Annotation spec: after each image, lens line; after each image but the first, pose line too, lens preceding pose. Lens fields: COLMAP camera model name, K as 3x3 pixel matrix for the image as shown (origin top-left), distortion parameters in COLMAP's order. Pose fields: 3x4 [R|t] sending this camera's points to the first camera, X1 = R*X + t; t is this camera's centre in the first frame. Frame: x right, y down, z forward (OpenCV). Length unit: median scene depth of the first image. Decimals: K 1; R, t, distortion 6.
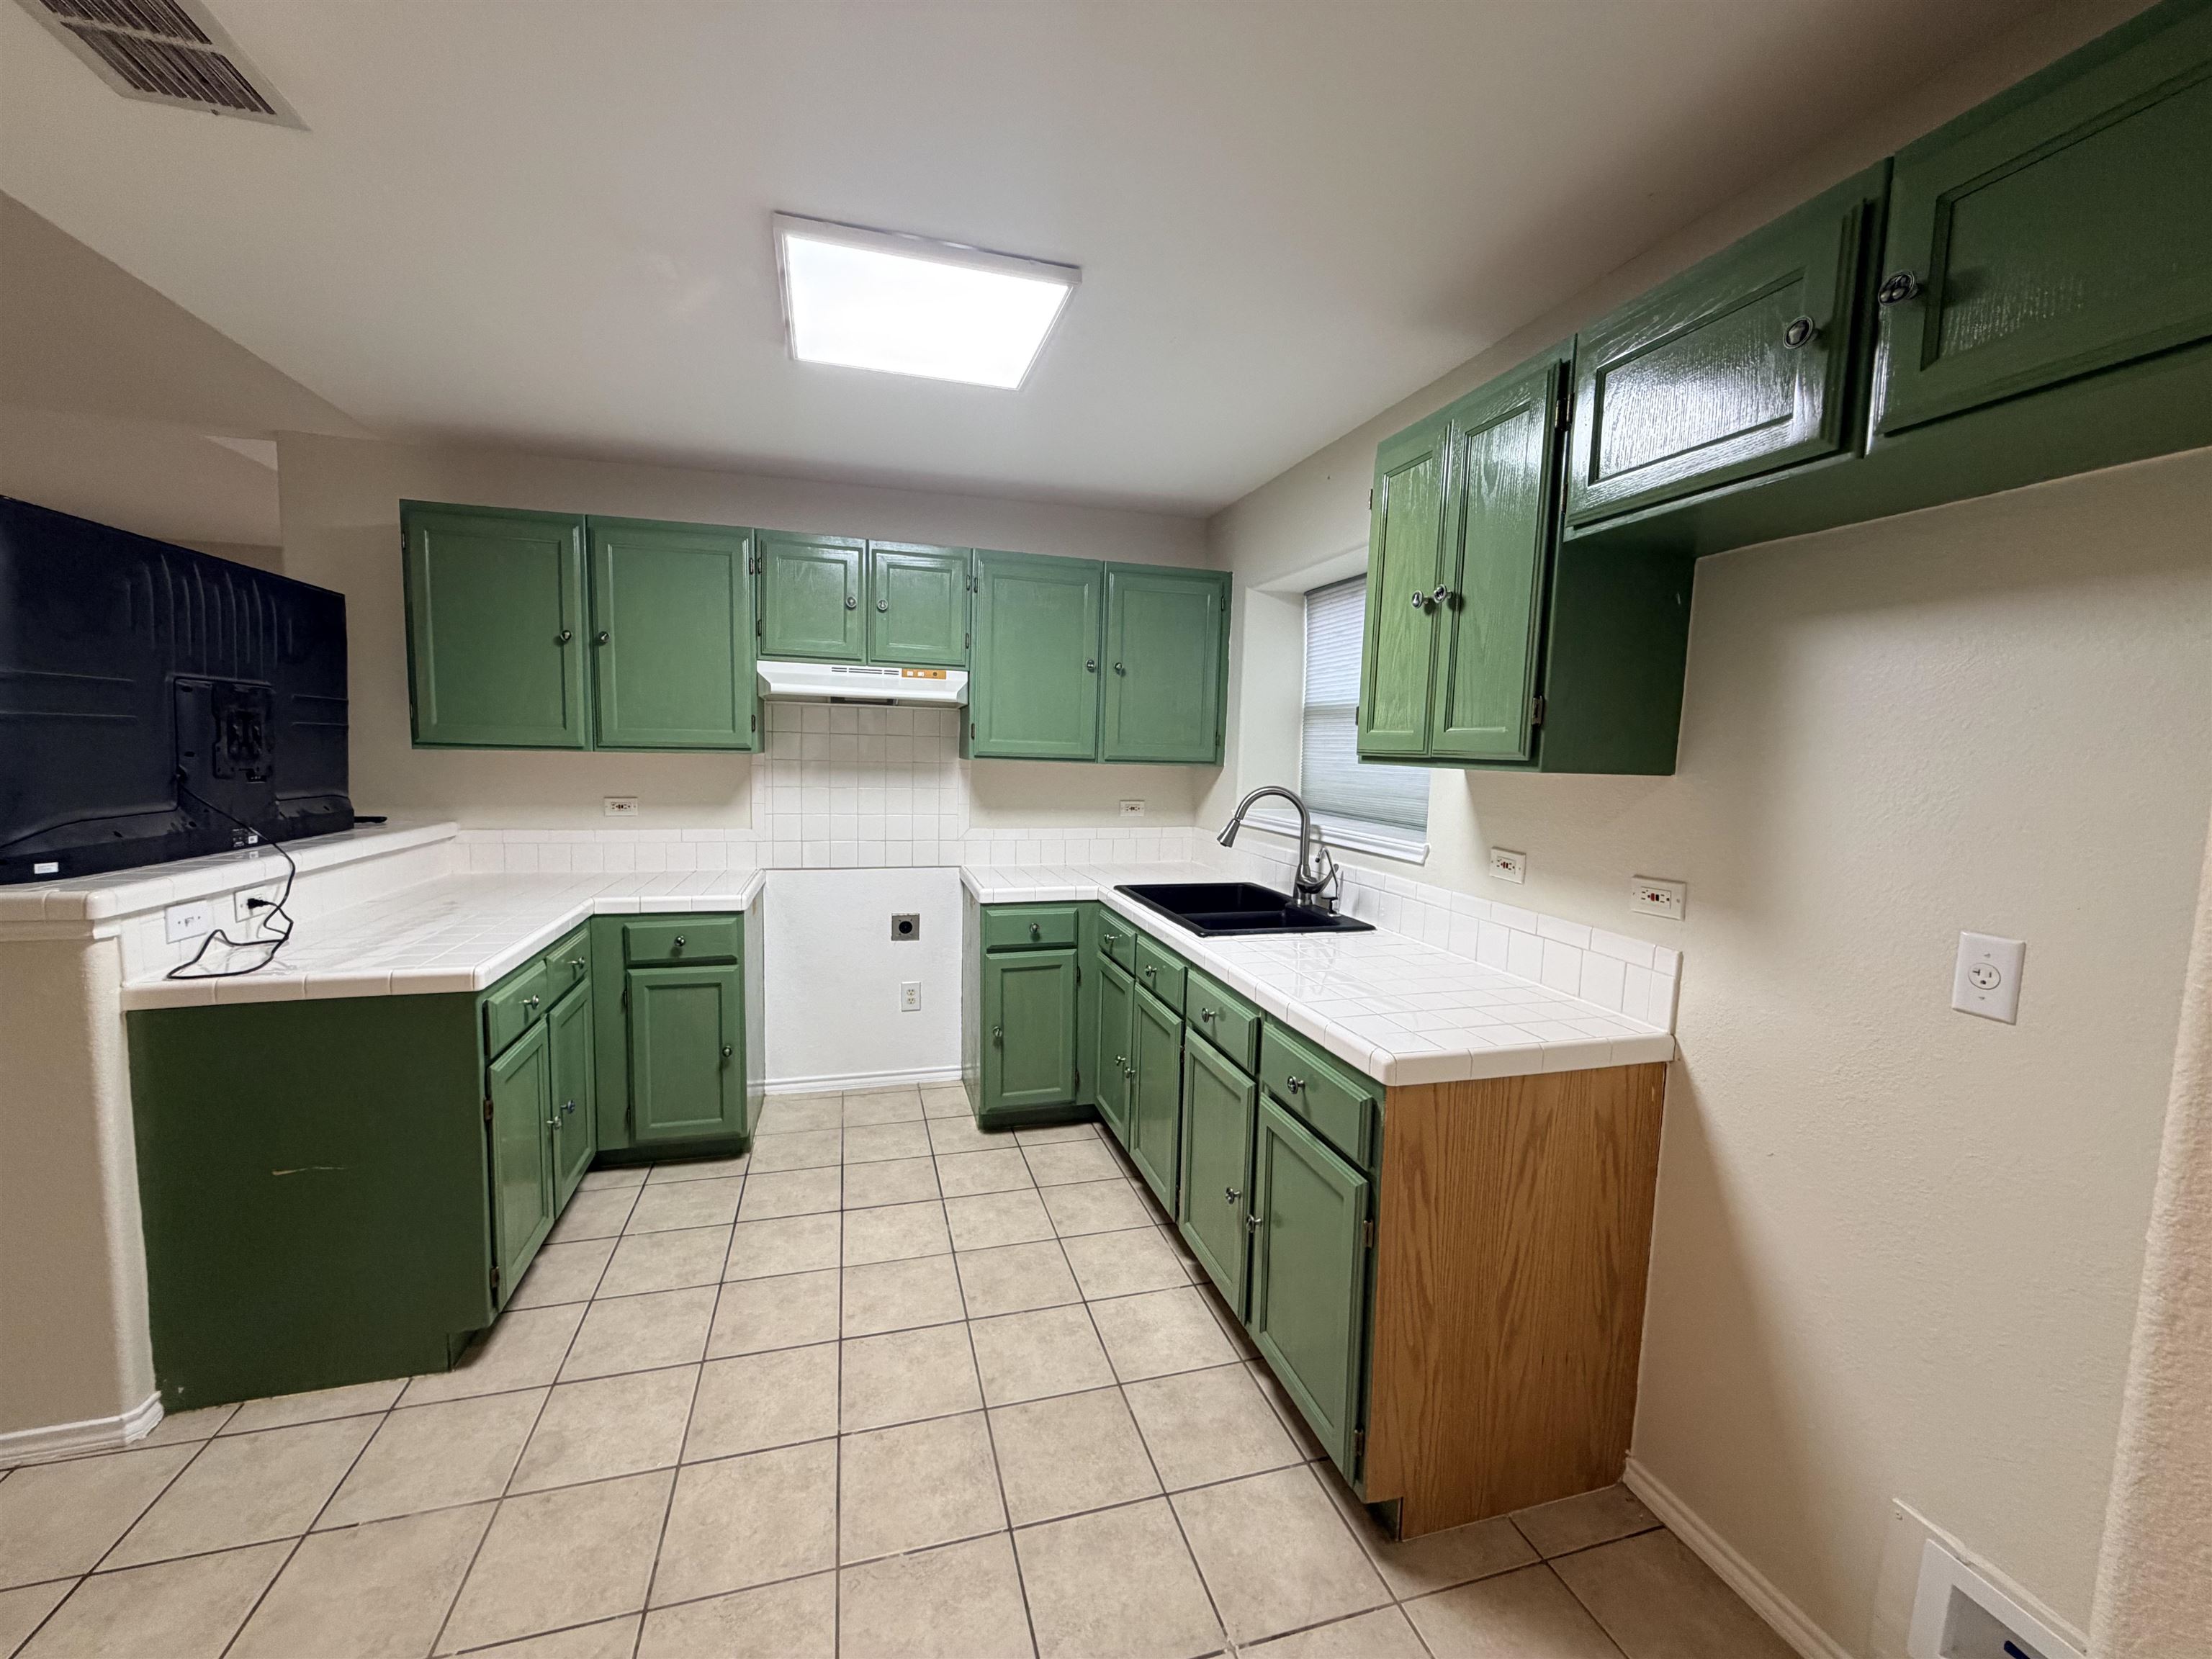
lens RADIAL K [[882.7, 0, 1099.8], [0, 882.7, 826.5], [0, 0, 1]] dist [0.000117, 0.000116]
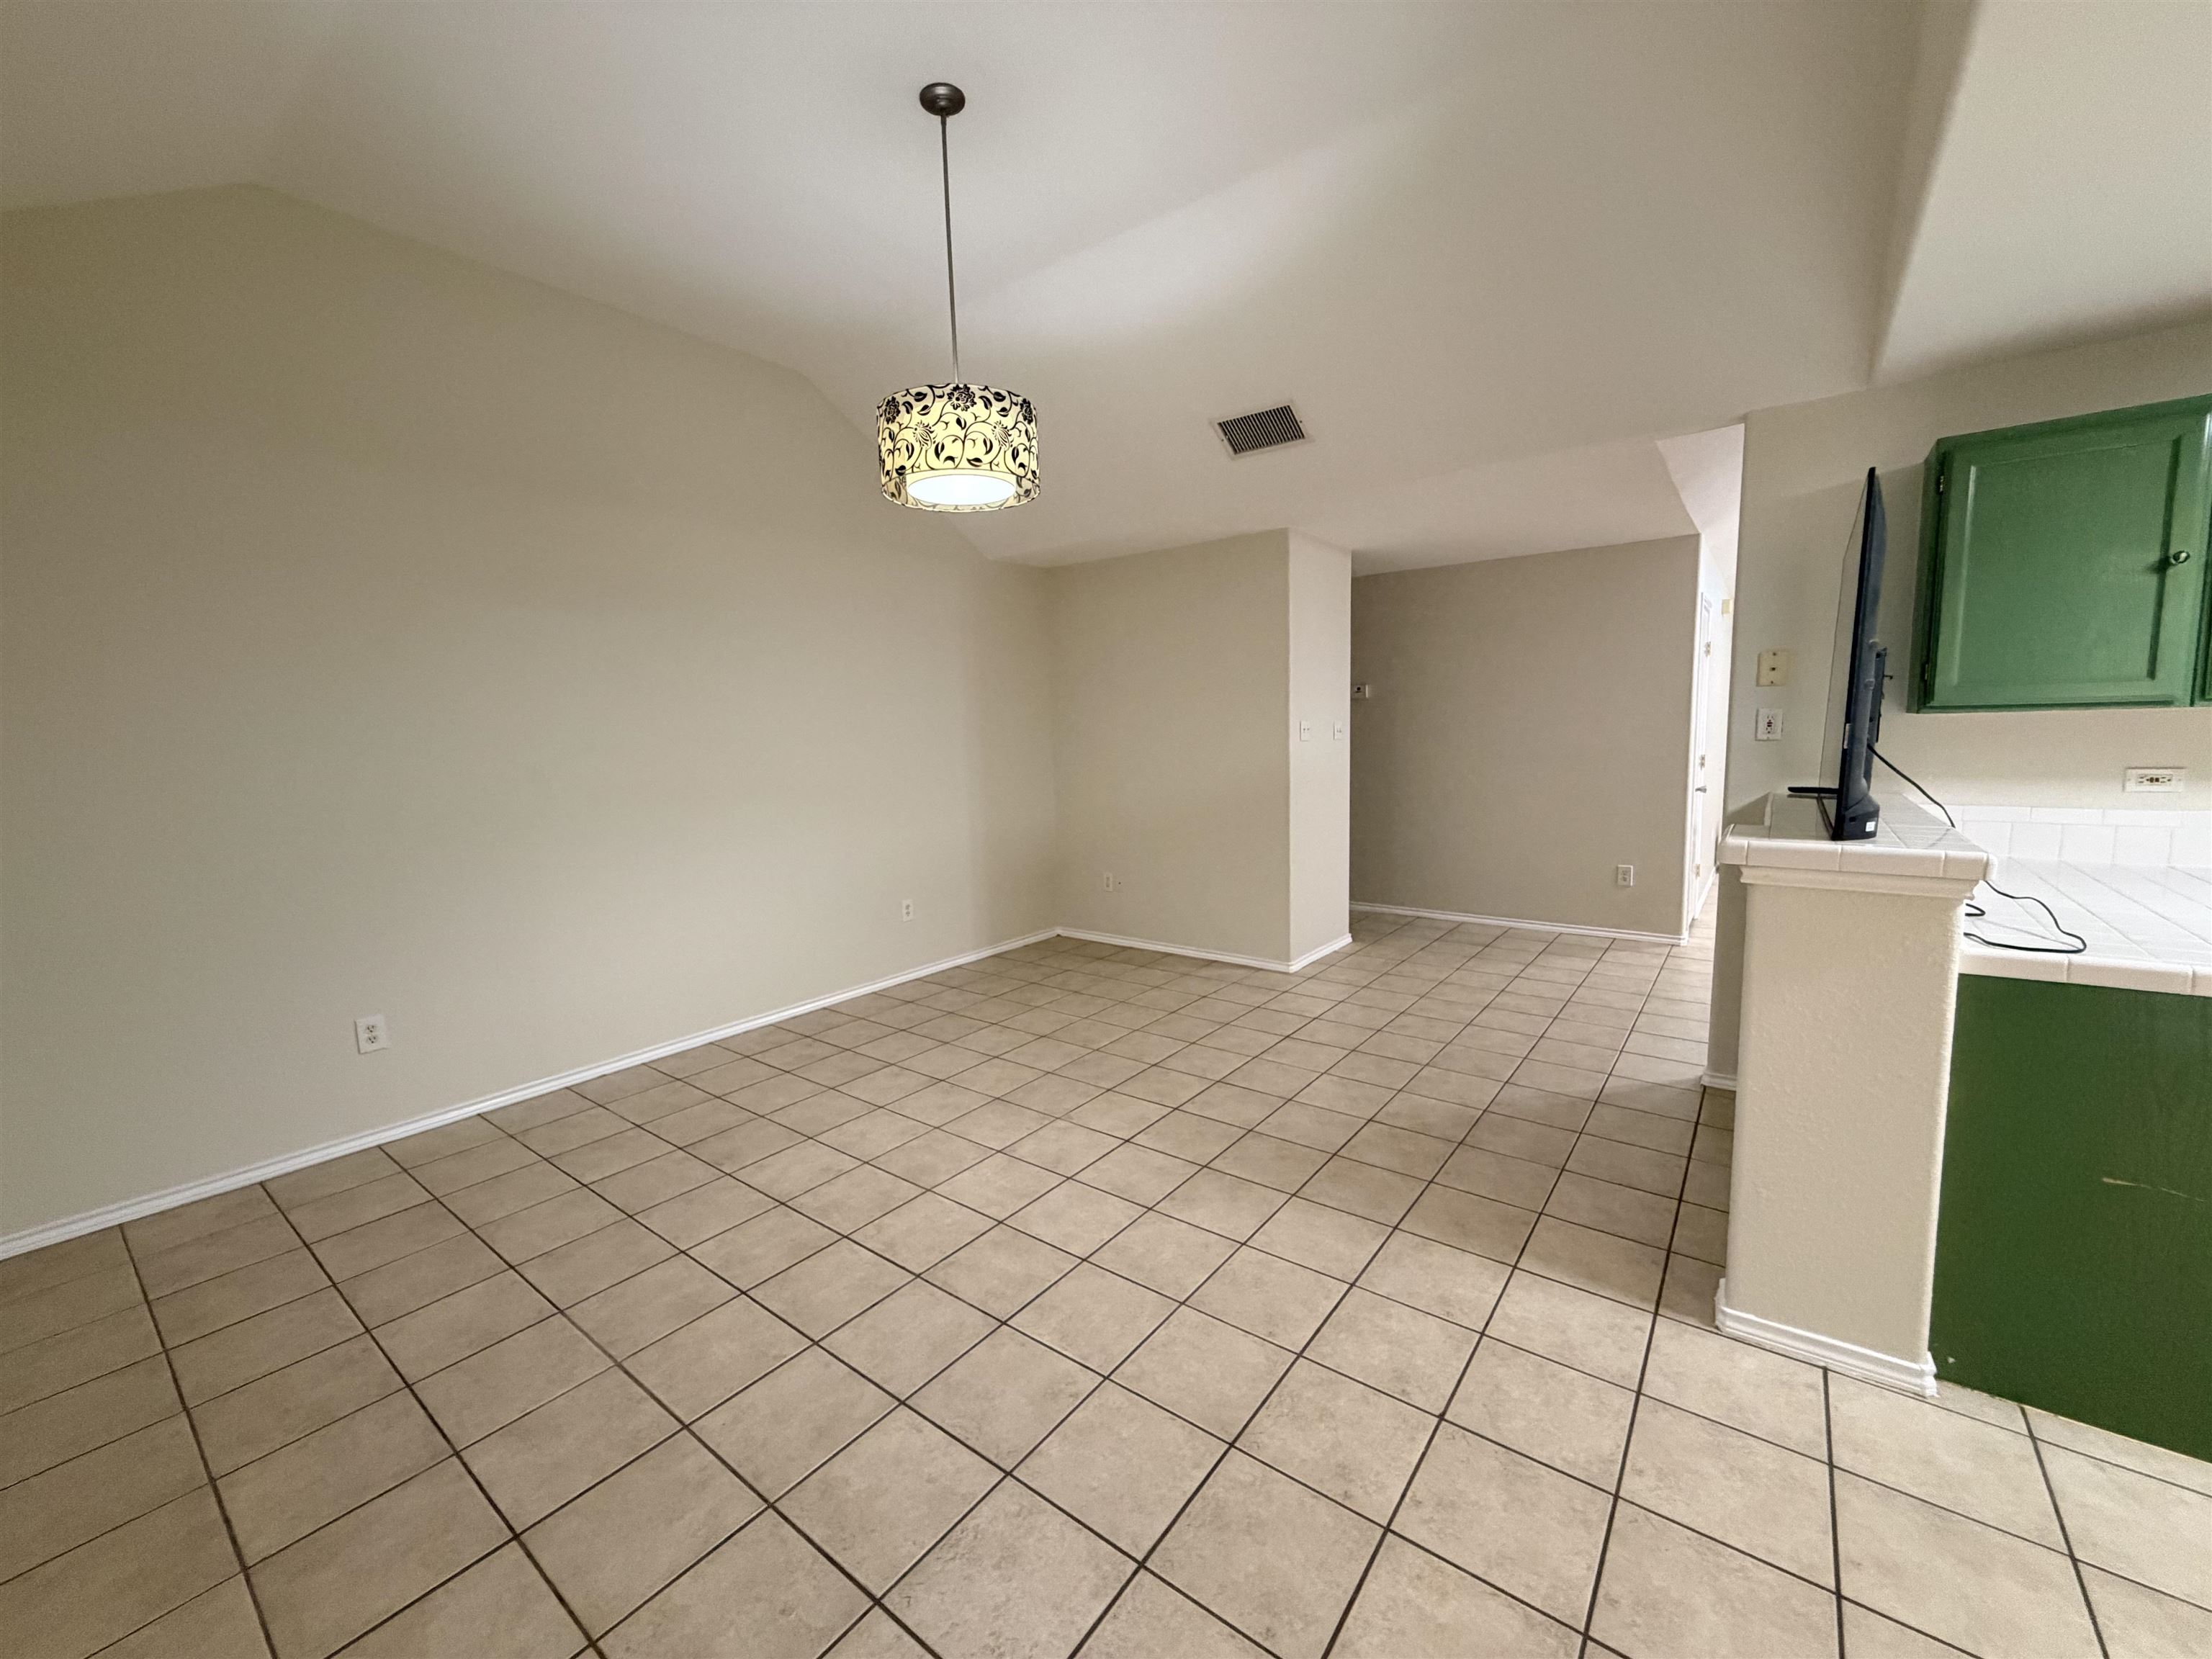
lens RADIAL K [[892.5, 0, 1108.0], [0, 892.5, 824.5], [0, 0, 1]] dist [0.001261, 0.000116]
pose [[0.592412, 0.047938, -0.804208, -0.873212], [-0.033691, 0.998829, 0.034720, 0.038376], [0.804930, 0.006526, 0.593334, -0.378150]]
